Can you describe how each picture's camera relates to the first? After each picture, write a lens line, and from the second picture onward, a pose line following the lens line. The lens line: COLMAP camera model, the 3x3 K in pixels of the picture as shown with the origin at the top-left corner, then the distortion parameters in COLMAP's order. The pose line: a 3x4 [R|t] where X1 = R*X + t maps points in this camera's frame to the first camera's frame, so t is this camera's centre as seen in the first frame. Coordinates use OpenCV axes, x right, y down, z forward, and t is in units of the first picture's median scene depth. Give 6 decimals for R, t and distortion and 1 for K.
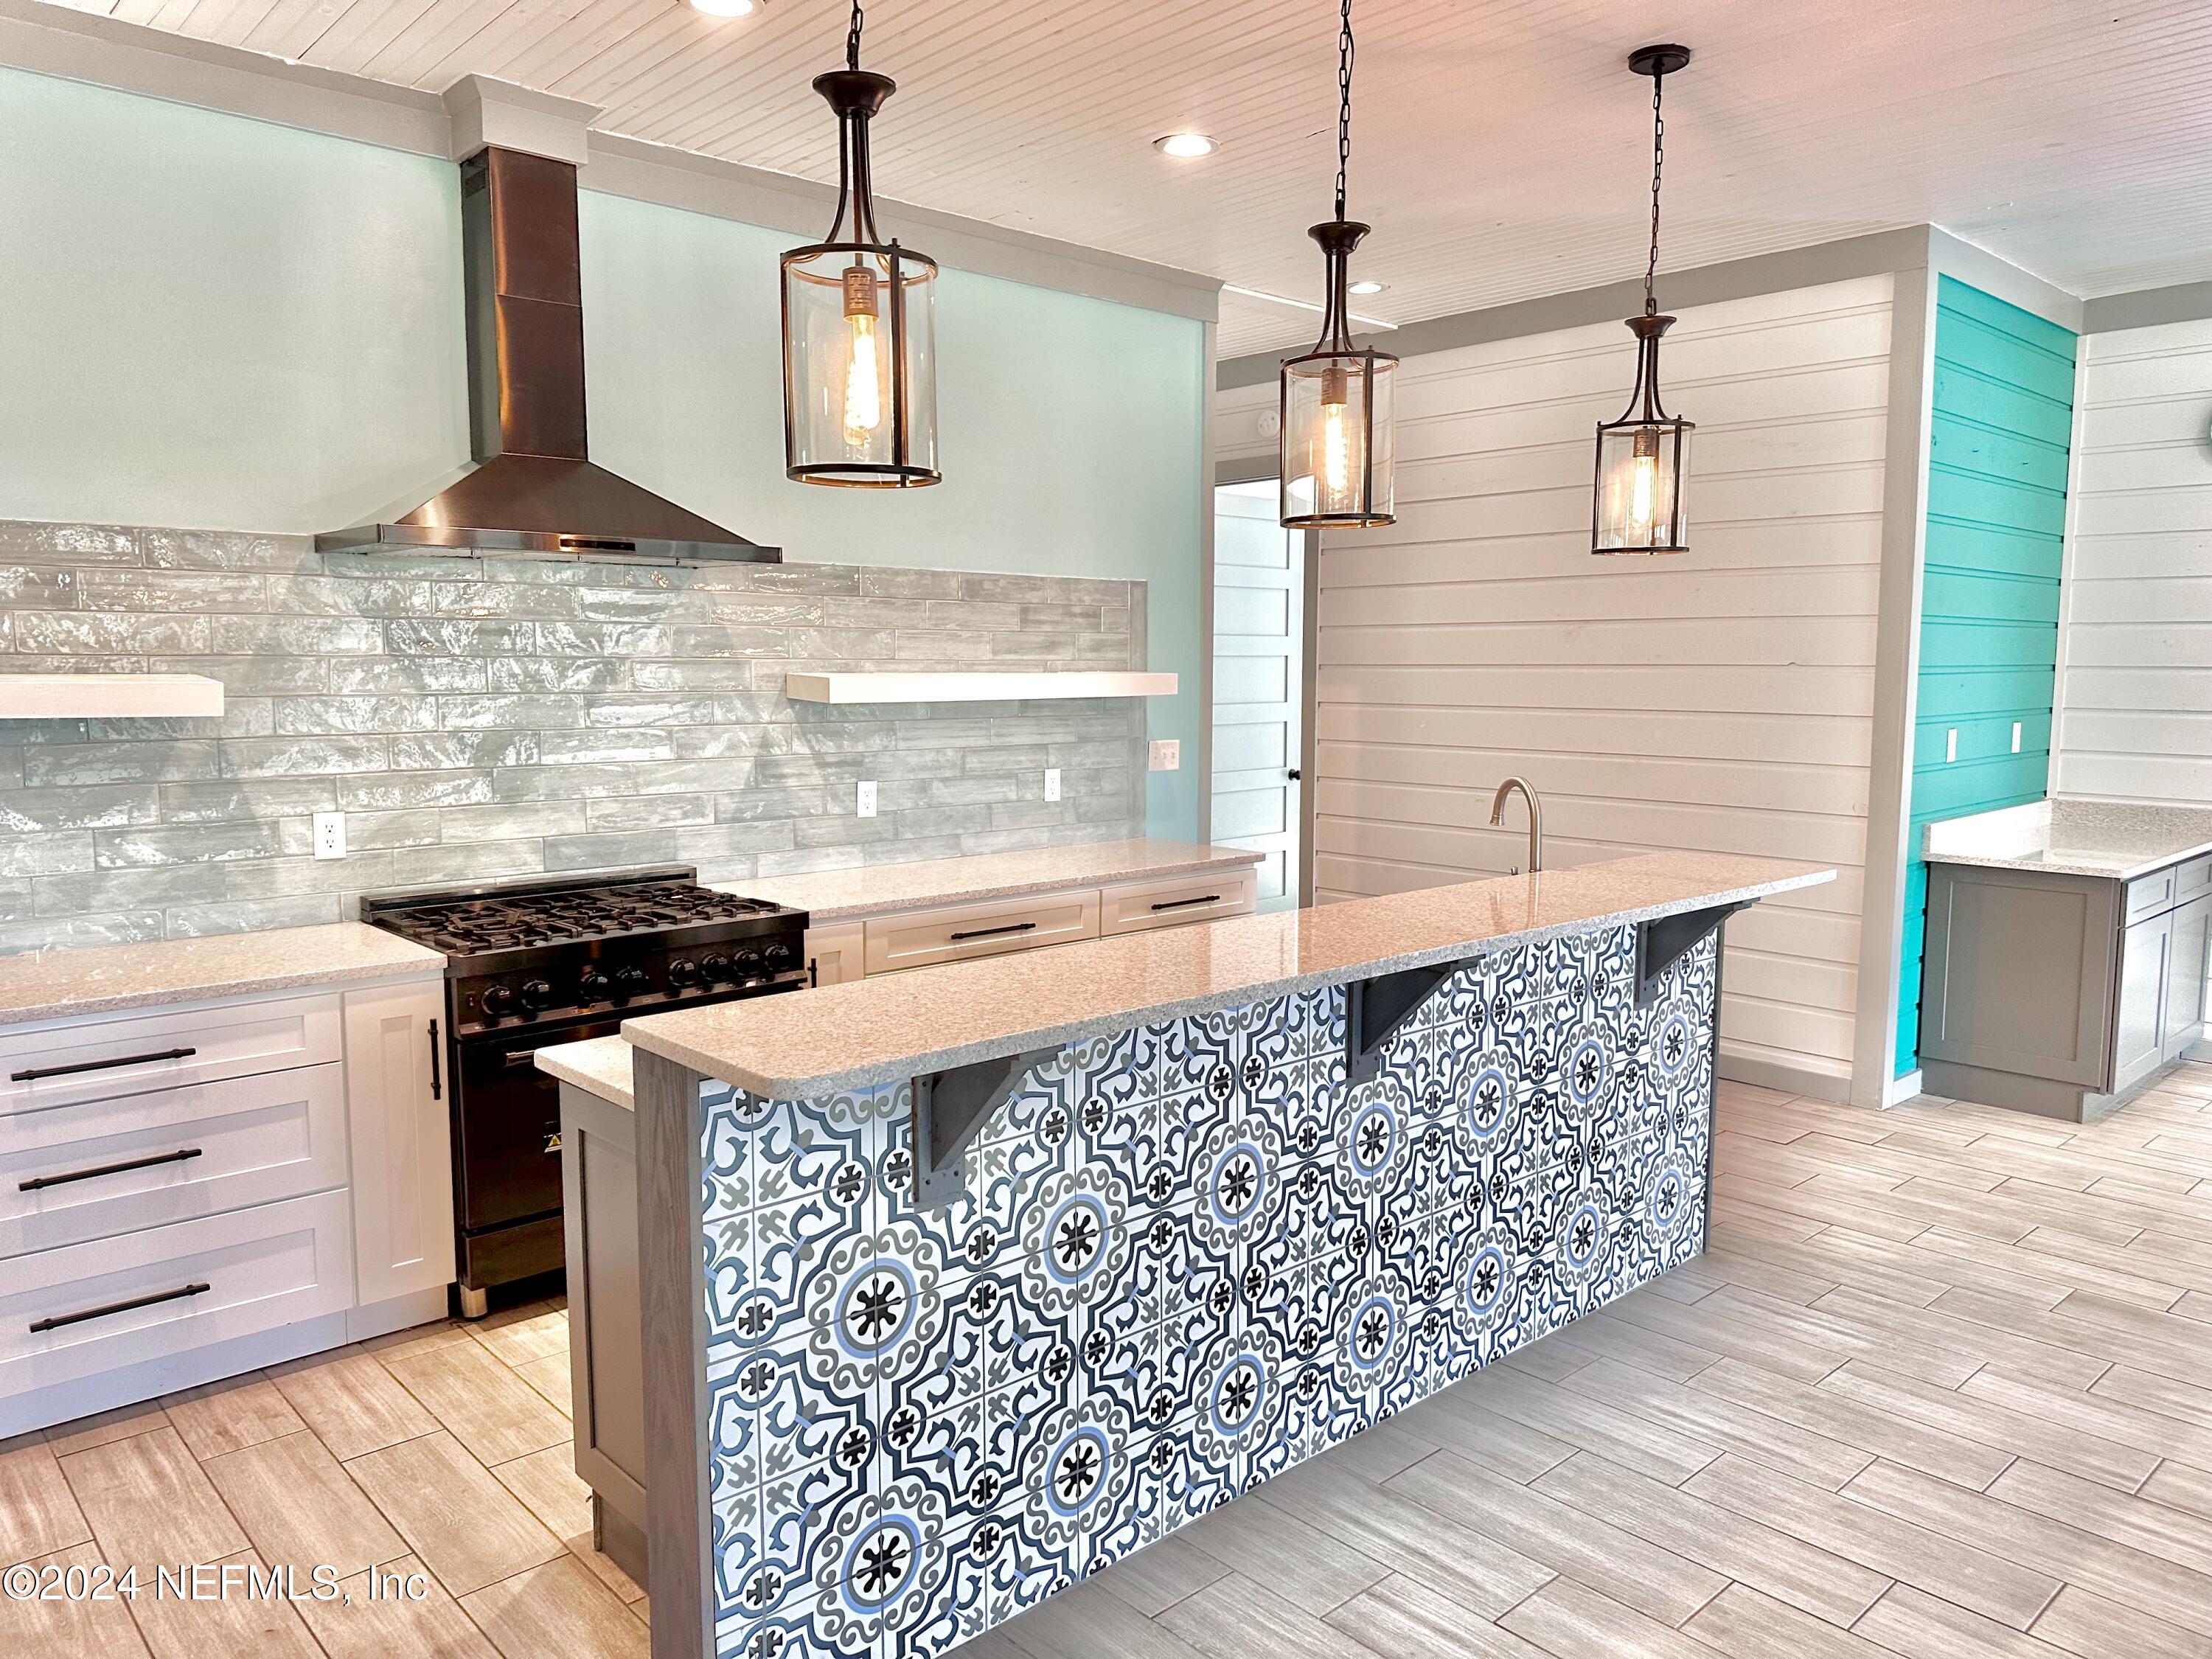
lens RADIAL K [[1546.8, 0, 1117.0], [0, 1546.8, 816.1], [0, 0, 1]] dist [0.061480, -0.072567]
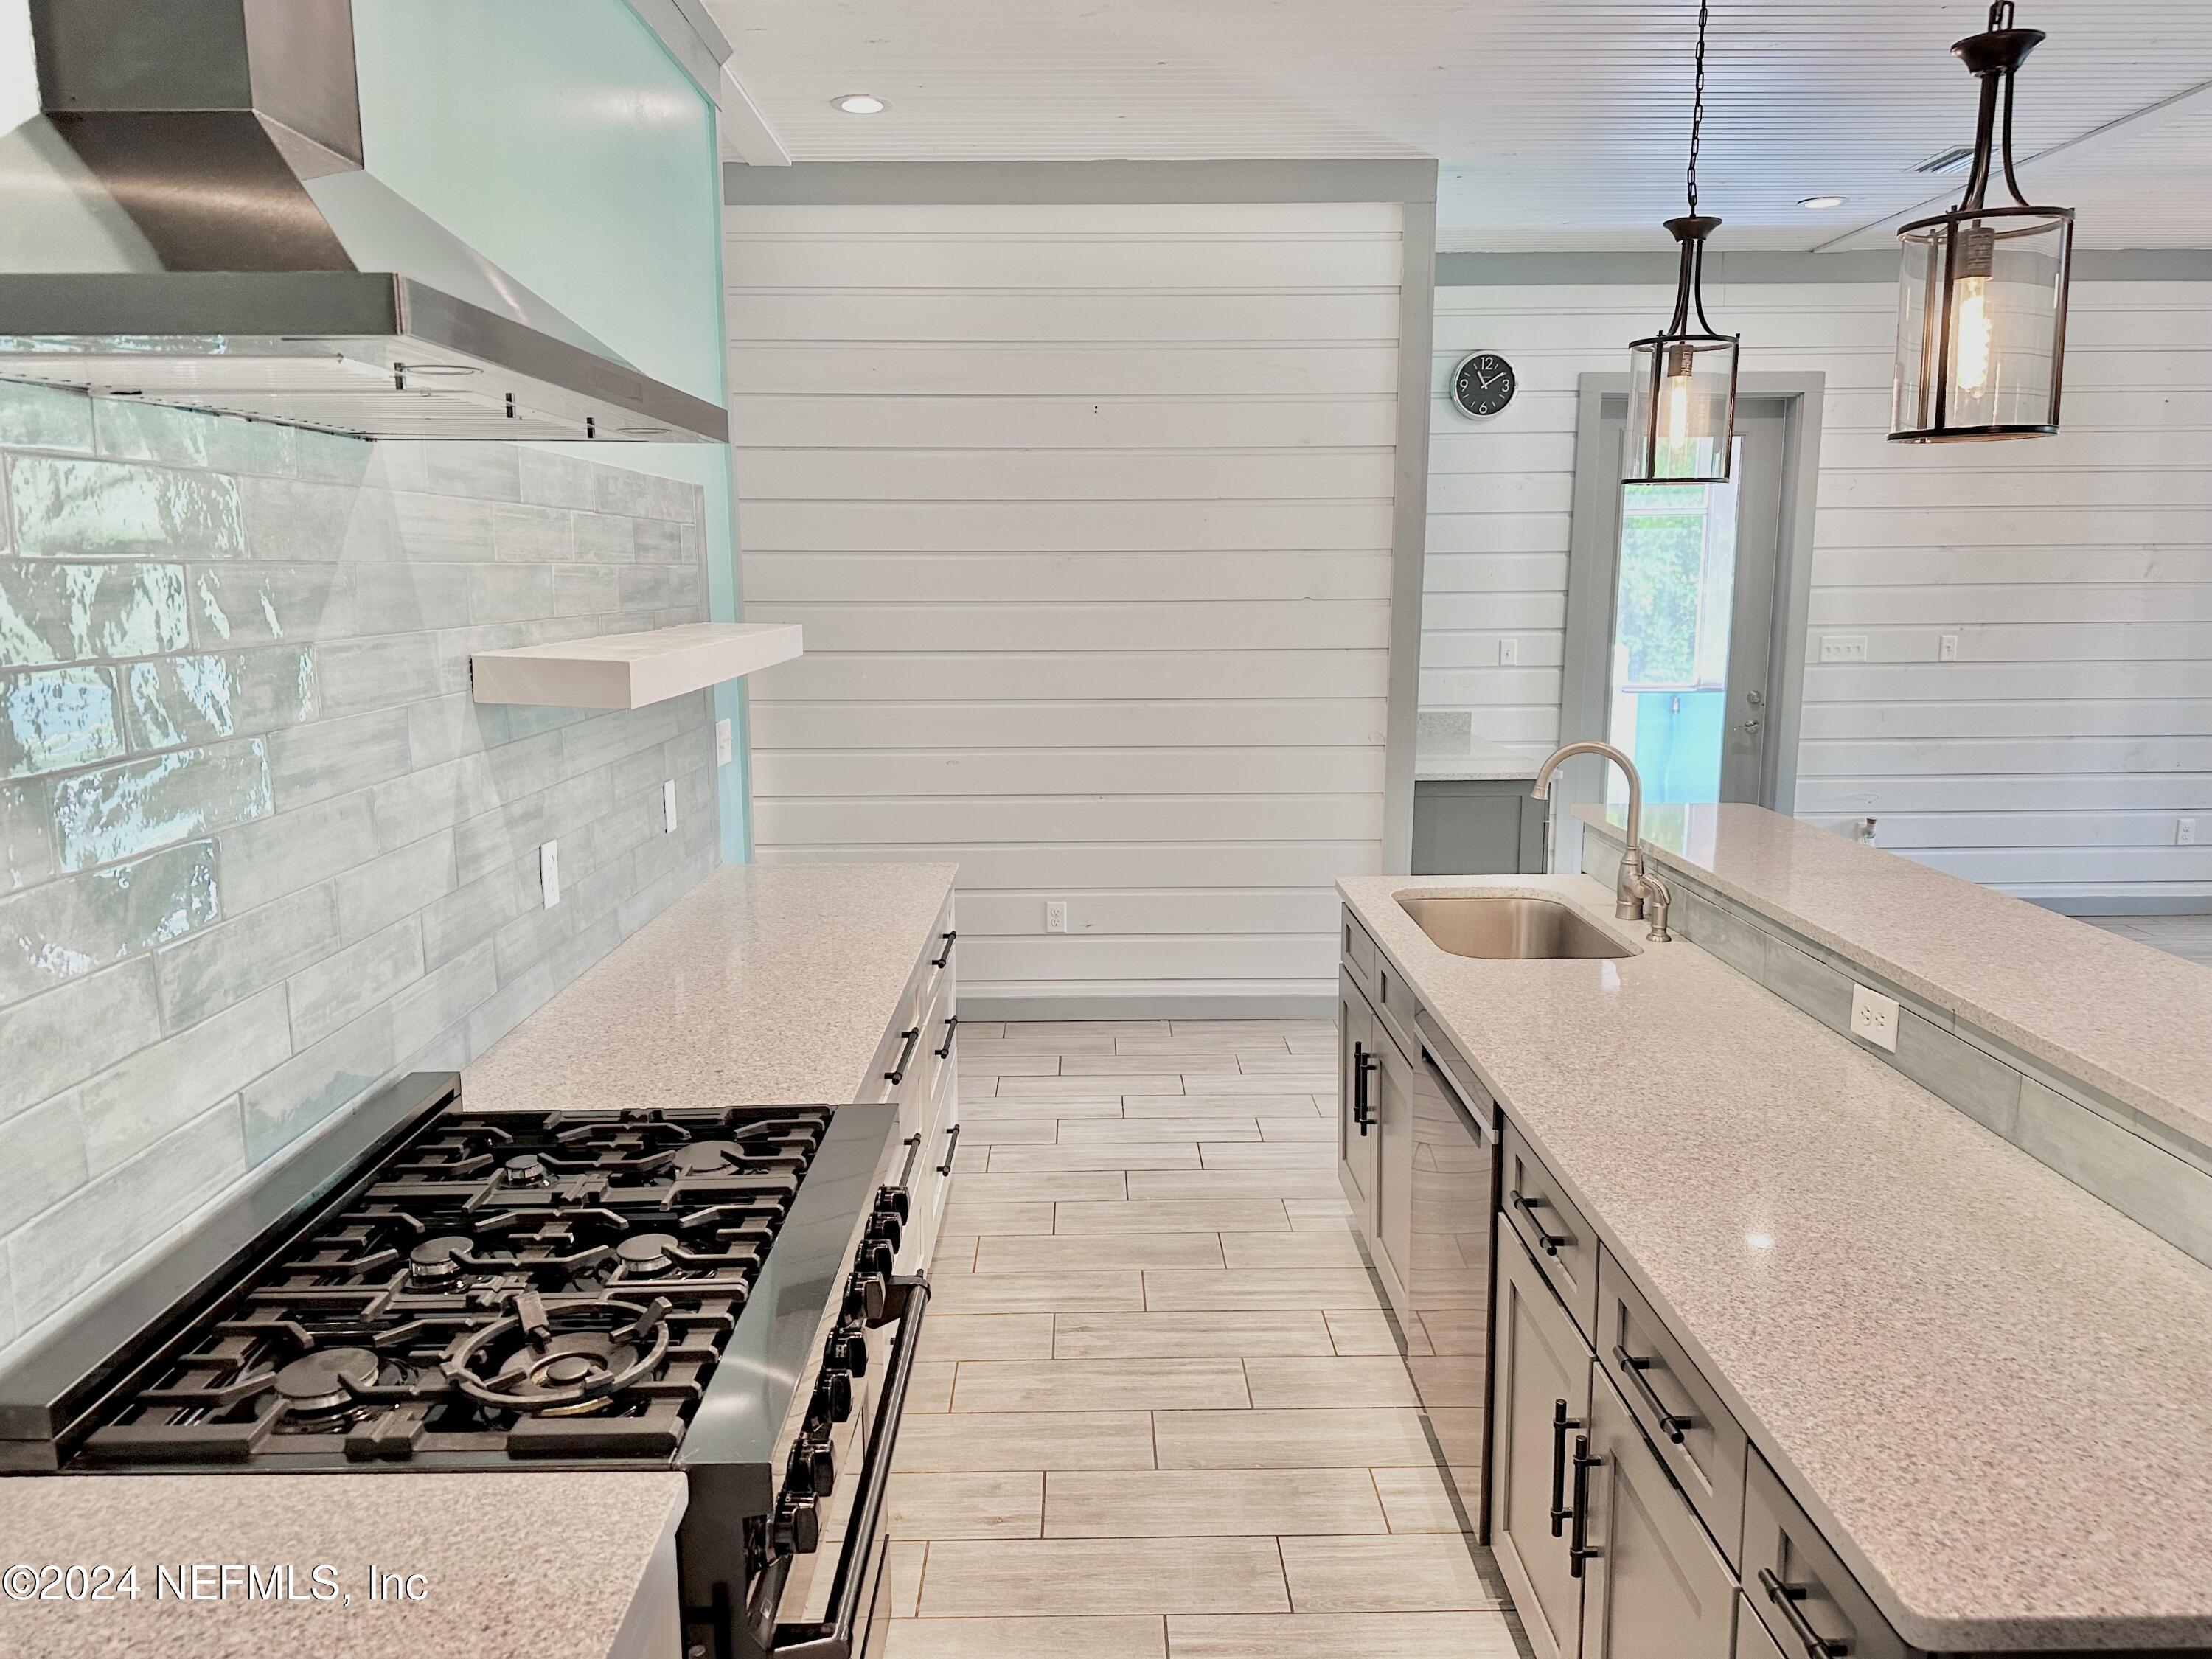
lens RADIAL K [[1546.8, 0, 1089.7], [0, 1546.8, 836.7], [0, 0, 1]] dist [0.061480, -0.072567]
pose [[0.677435, -0.131814, 0.723676, -0.576876], [0.082938, 0.991227, 0.102909, -0.088115], [-0.730892, -0.009694, 0.682424, 0.633151]]
